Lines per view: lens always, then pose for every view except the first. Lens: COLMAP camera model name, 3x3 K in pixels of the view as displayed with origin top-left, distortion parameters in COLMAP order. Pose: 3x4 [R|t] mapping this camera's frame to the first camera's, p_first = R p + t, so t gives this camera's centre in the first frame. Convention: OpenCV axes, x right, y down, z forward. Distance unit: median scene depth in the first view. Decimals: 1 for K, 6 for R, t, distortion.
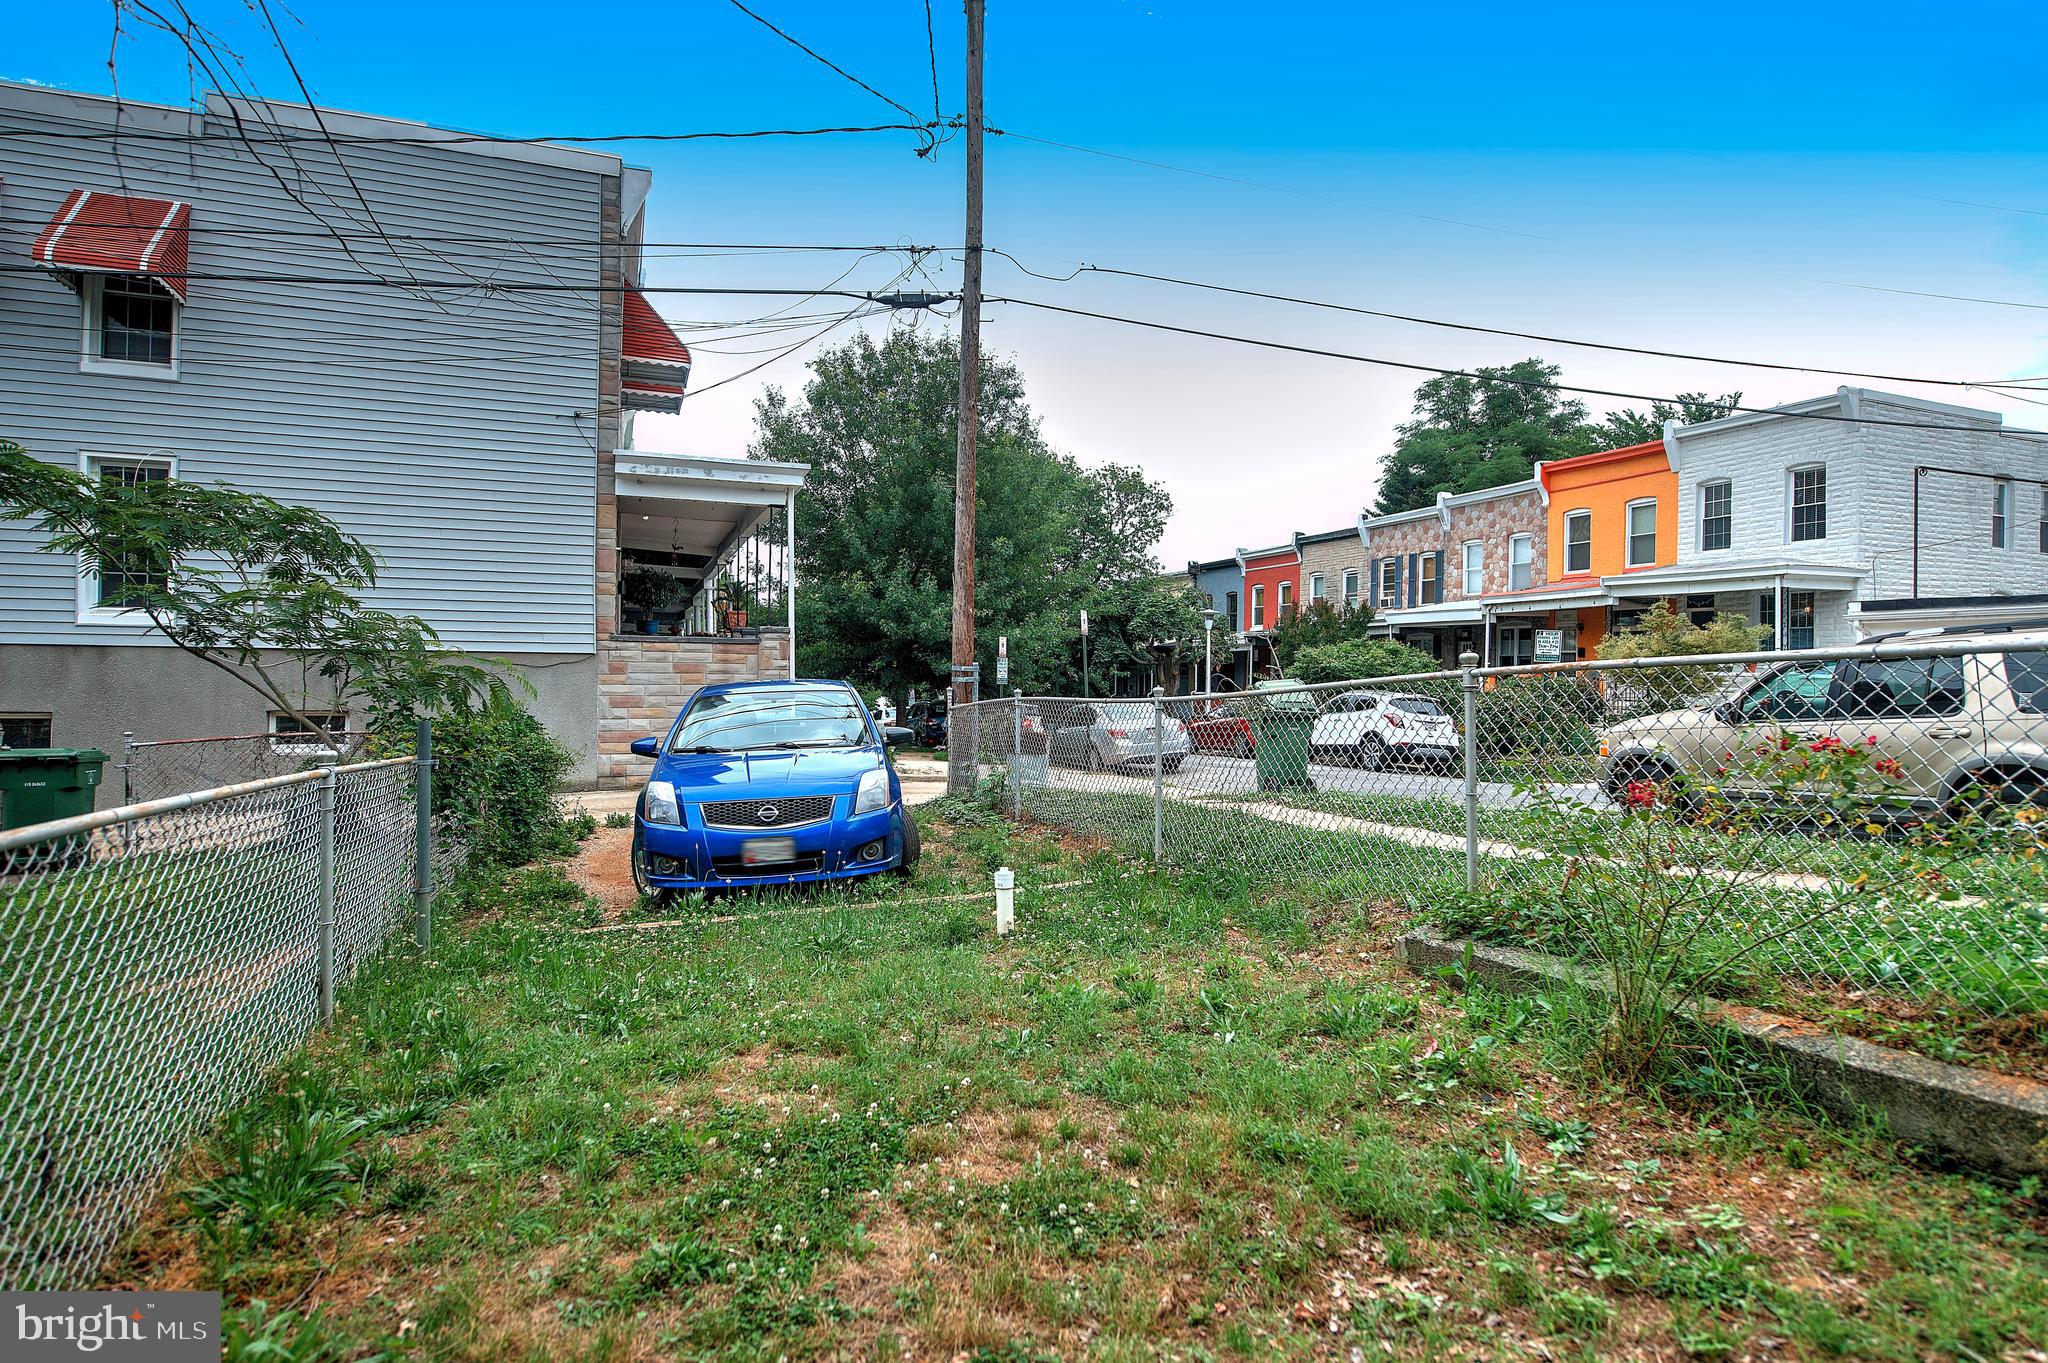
lens RADIAL K [[1070.6, 0, 1023.8], [0, 1070.6, 671.1], [0, 0, 1]] dist [-0.010212, 0.004296]
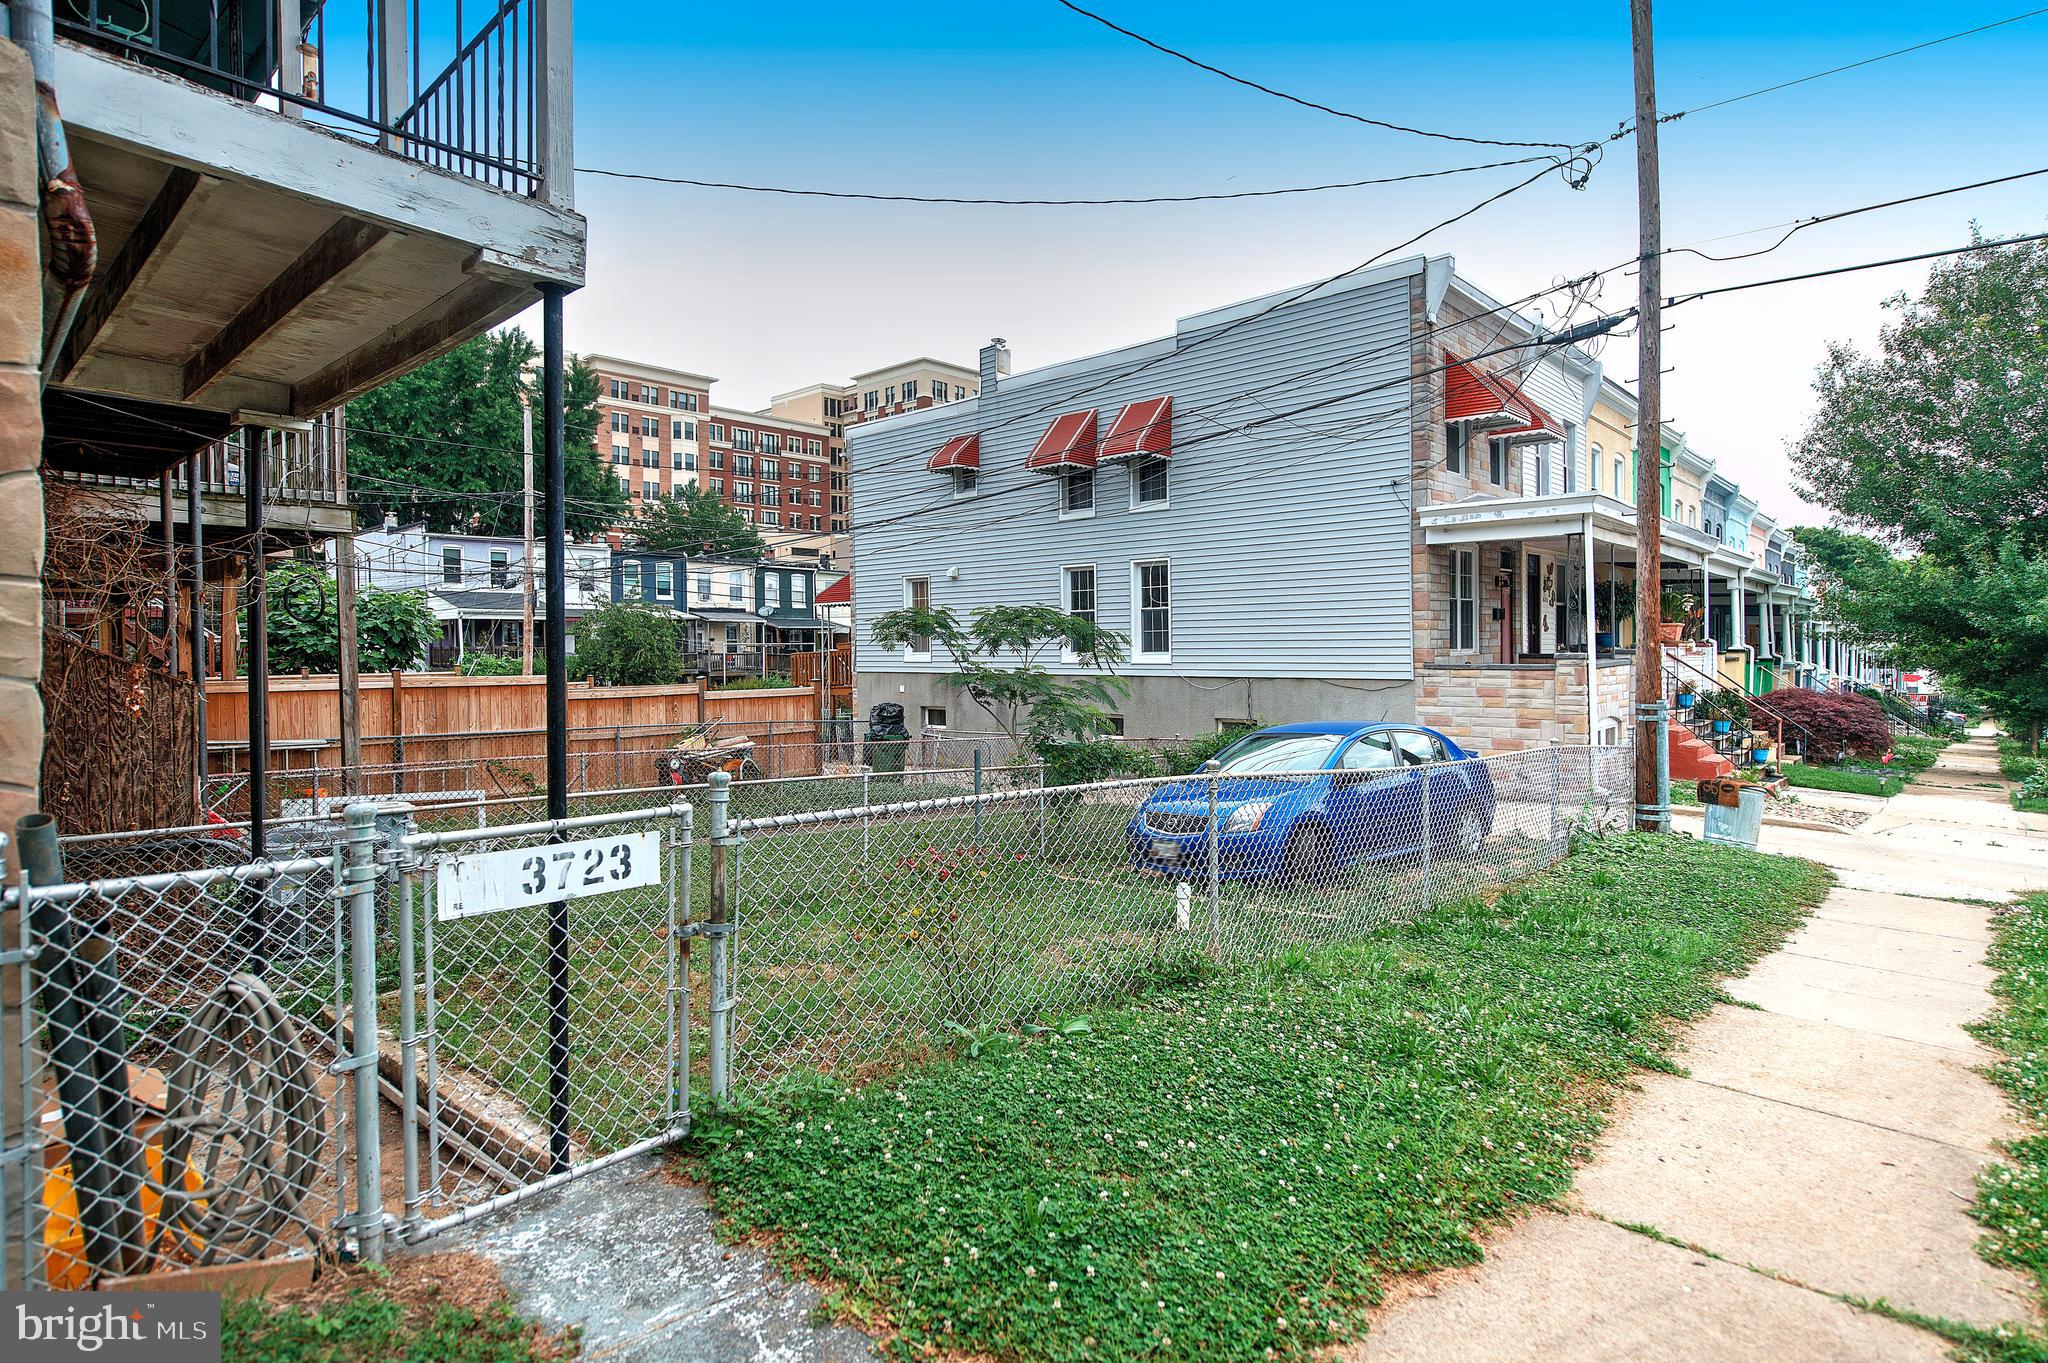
lens RADIAL K [[1070.6, 0, 1039.2], [0, 1070.6, 664.0], [0, 0, 1]] dist [-0.010212, 0.004296]
pose [[0.457789, -0.005003, -0.889047, 0.216581], [0.015140, 0.999883, 0.002169, -0.019900], [0.888932, -0.014453, 0.457811, 0.039133]]
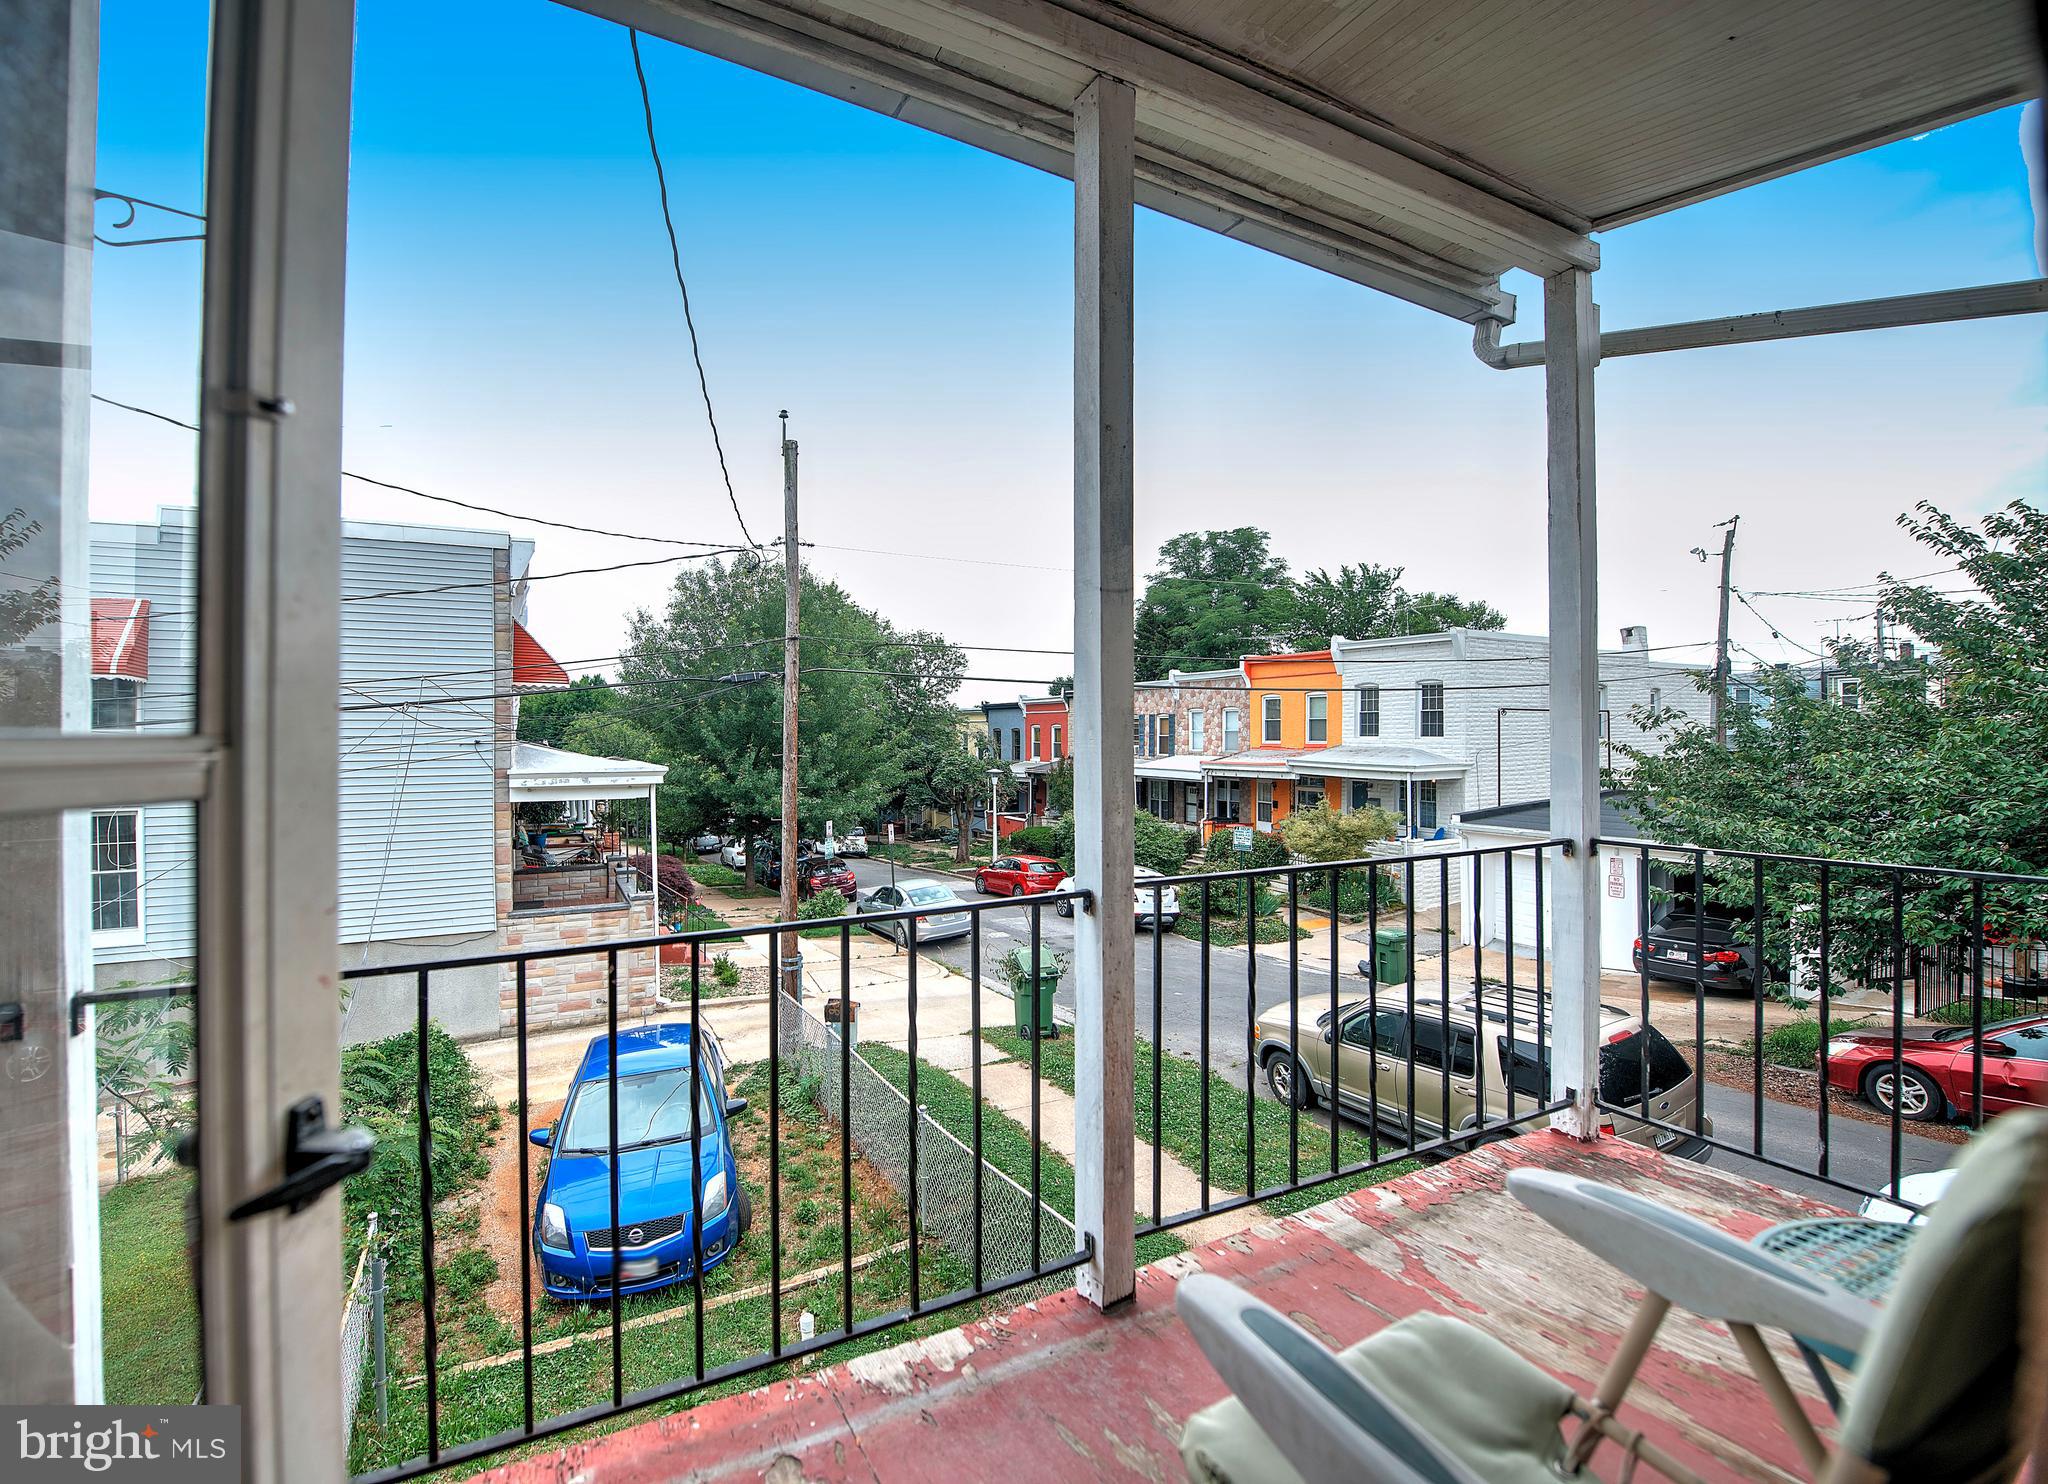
lens RADIAL K [[874.2, 0, 935.0], [0, 874.2, 737.1], [0, 0, 1]] dist [-0.014047, -0.000374]
pose [[0.995965, -0.014829, 0.088504, 0.012058], [0.014221, 0.999871, 0.007490, -0.112937], [-0.088603, -0.006201, 0.996048, -0.030031]]
